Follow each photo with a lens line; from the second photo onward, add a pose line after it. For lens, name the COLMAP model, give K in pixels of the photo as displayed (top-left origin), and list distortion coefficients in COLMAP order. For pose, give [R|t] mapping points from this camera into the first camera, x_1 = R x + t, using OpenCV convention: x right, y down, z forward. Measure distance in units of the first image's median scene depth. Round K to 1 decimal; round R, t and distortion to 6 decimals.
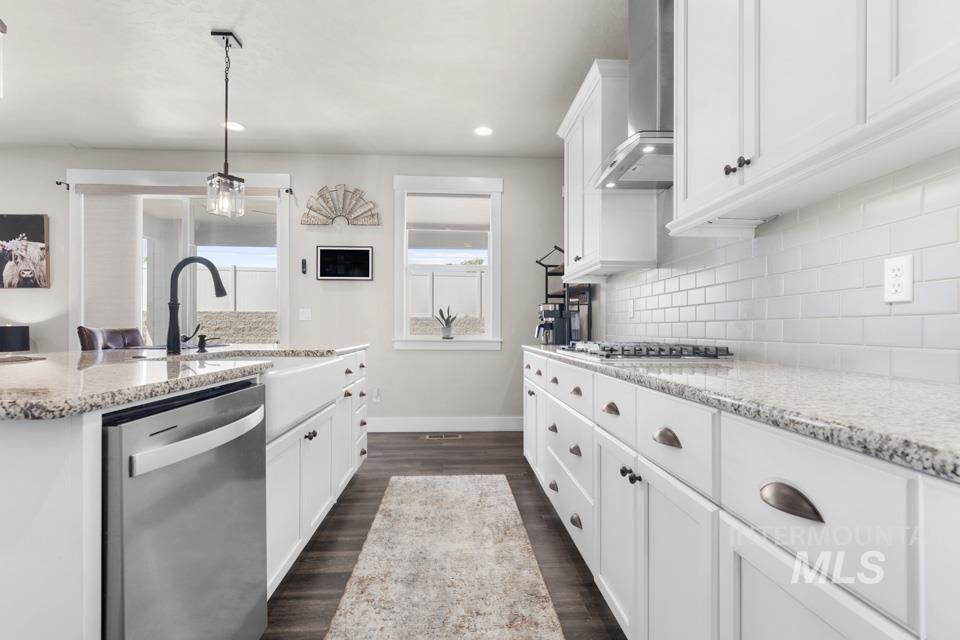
lens RADIAL K [[435.8, 0, 482.6], [0, 435.8, 328.5], [0, 0, 1]] dist [-0.004685, 0.002213]
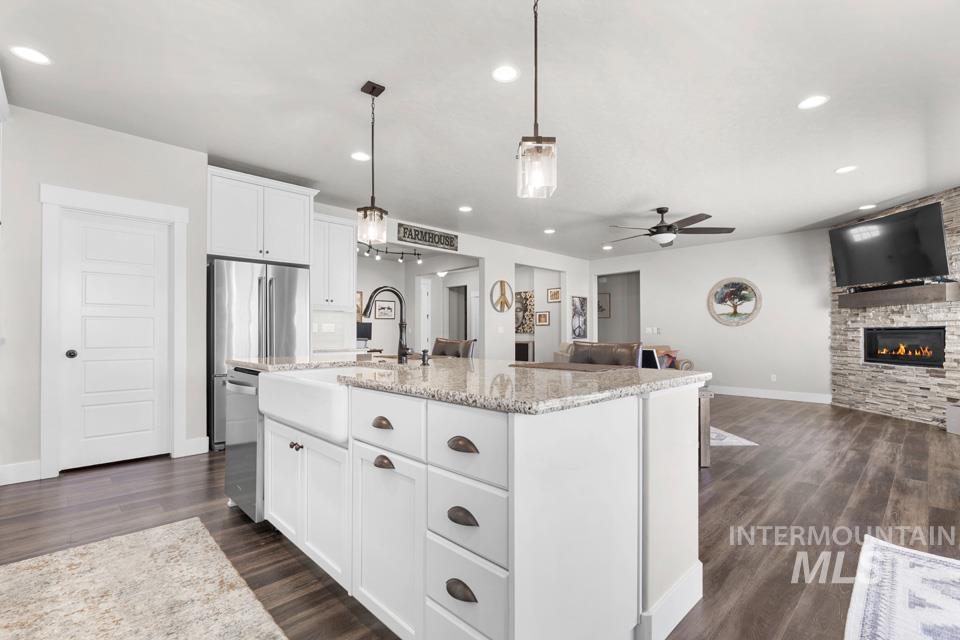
lens RADIAL K [[435.8, 0, 482.4], [0, 435.8, 330.2], [0, 0, 1]] dist [-0.004685, 0.002213]
pose [[-0.765599, -0.006577, -0.643284, -0.059559], [0.000373, 0.999943, -0.010668, -0.021248], [0.643318, -0.008407, -0.765553, 2.038751]]
